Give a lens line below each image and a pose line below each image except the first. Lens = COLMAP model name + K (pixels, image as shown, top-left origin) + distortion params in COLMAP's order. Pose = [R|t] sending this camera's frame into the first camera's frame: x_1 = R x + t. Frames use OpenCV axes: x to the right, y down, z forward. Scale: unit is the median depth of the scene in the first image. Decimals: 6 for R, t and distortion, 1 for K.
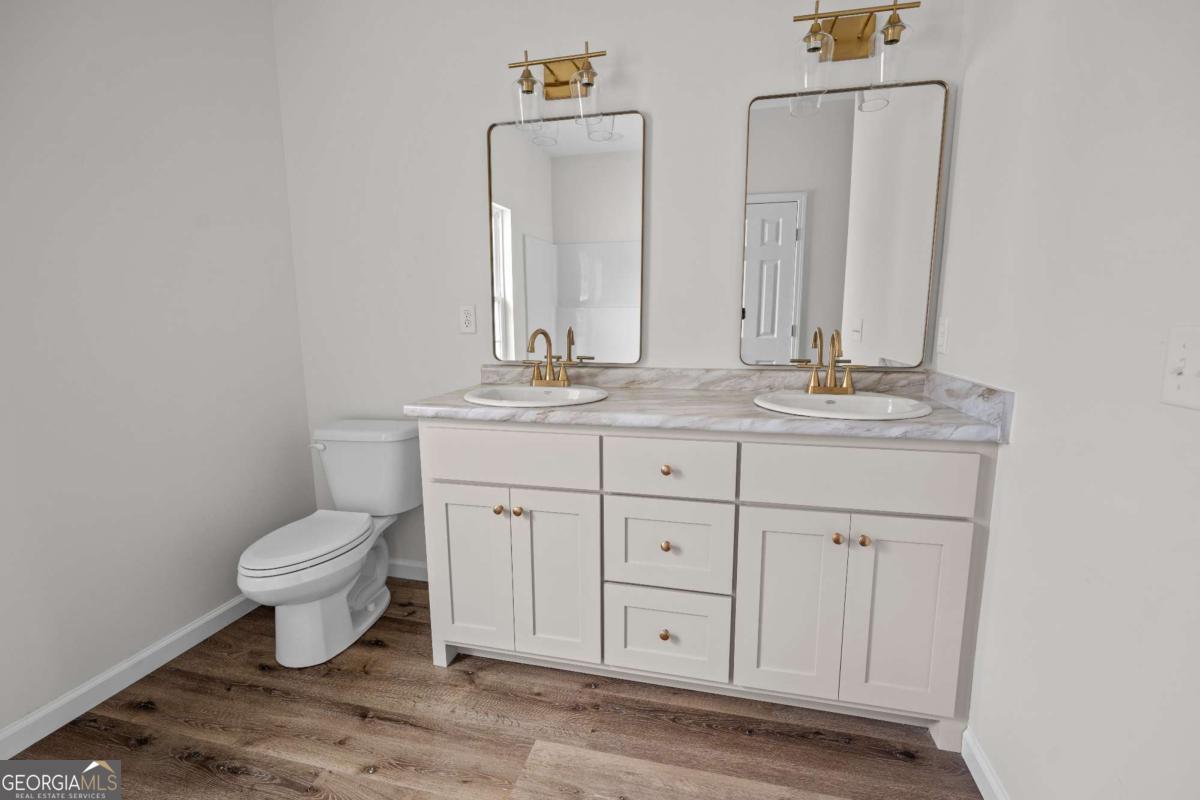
lens RADIAL K [[549.2, 0, 600.0], [0, 549.2, 400.0], [0, 0, 1]] dist [-0.002245, 0.000663]
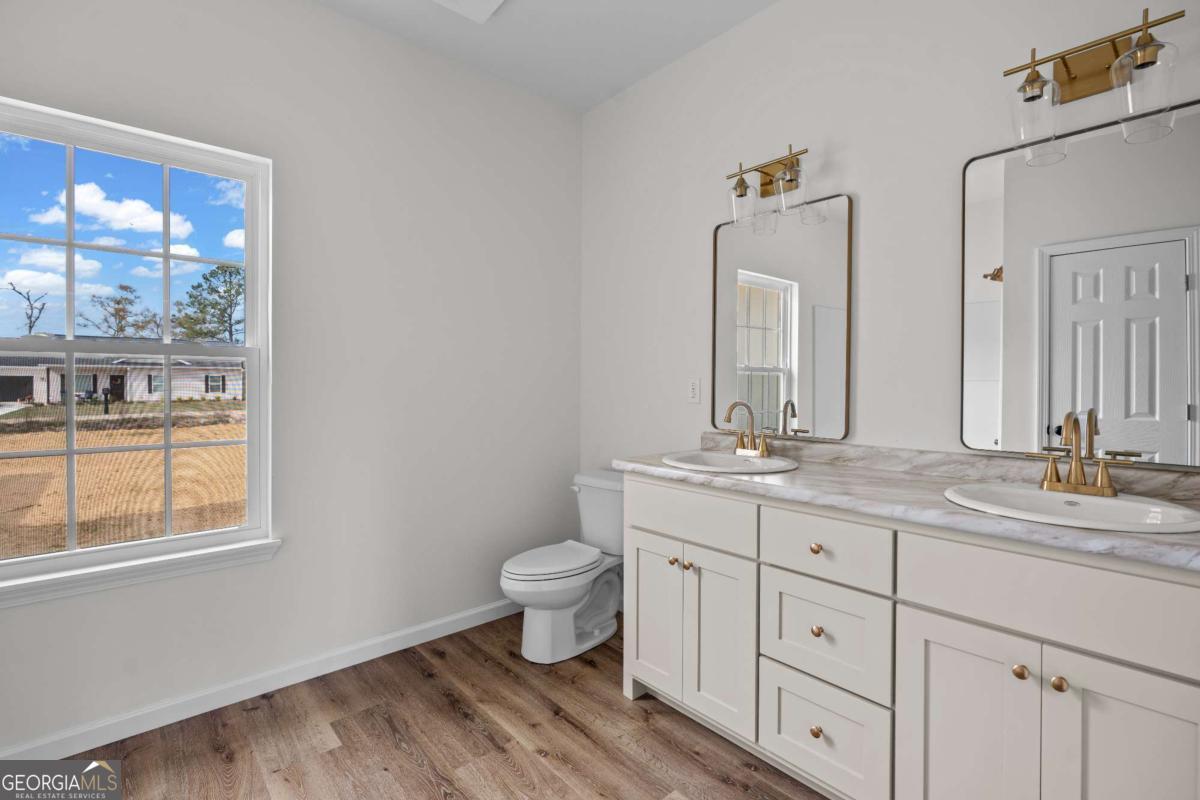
lens RADIAL K [[558.9, 0, 596.4], [0, 558.9, 383.9], [0, 0, 1]] dist [0.000136, -0.000224]
pose [[0.818984, 0.009373, -0.573740, 0.317344], [-0.096260, 0.987941, -0.121267, -0.002622], [0.565684, 0.154544, 0.810011, -0.060232]]
